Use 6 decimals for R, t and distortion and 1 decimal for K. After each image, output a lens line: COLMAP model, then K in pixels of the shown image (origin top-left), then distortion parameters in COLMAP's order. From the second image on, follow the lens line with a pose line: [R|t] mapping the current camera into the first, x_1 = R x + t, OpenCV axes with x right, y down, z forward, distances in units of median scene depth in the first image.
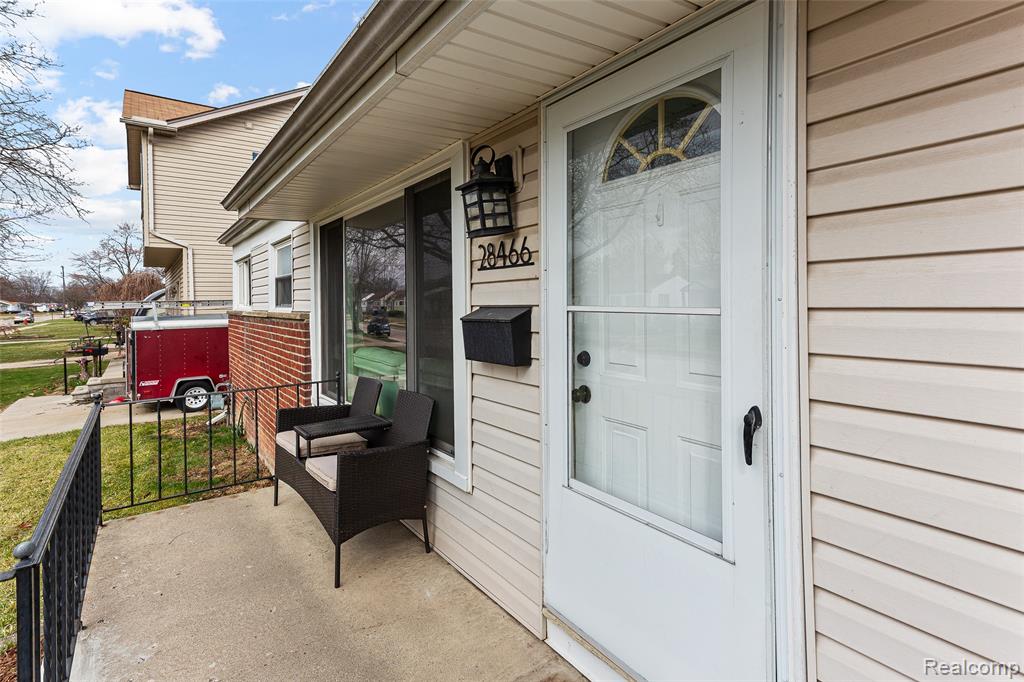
lens RADIAL K [[509.9, 0, 509.0], [0, 509.9, 307.0], [0, 0, 1]] dist [0.005806, 0.000221]
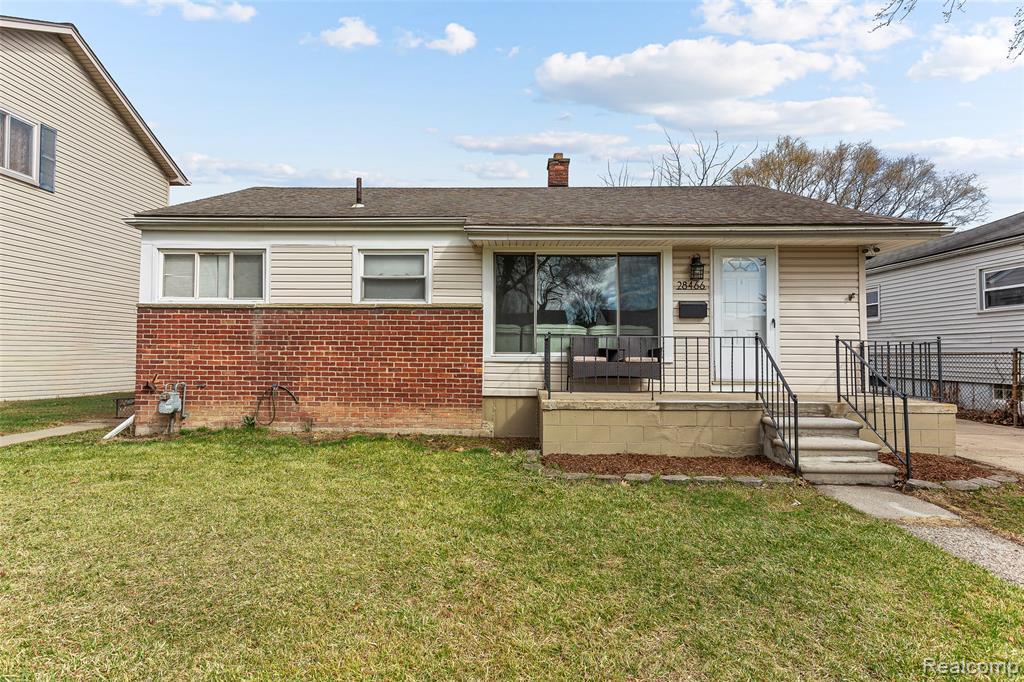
lens RADIAL K [[536.3, 0, 495.7], [0, 536.3, 338.7], [0, 0, 1]] dist [0.006827, 0.000745]
pose [[0.606975, 0.031862, 0.794082, -3.420919], [-0.006486, 0.999361, -0.035142, 0.359969], [-0.794694, 0.016180, 0.606794, -0.100930]]
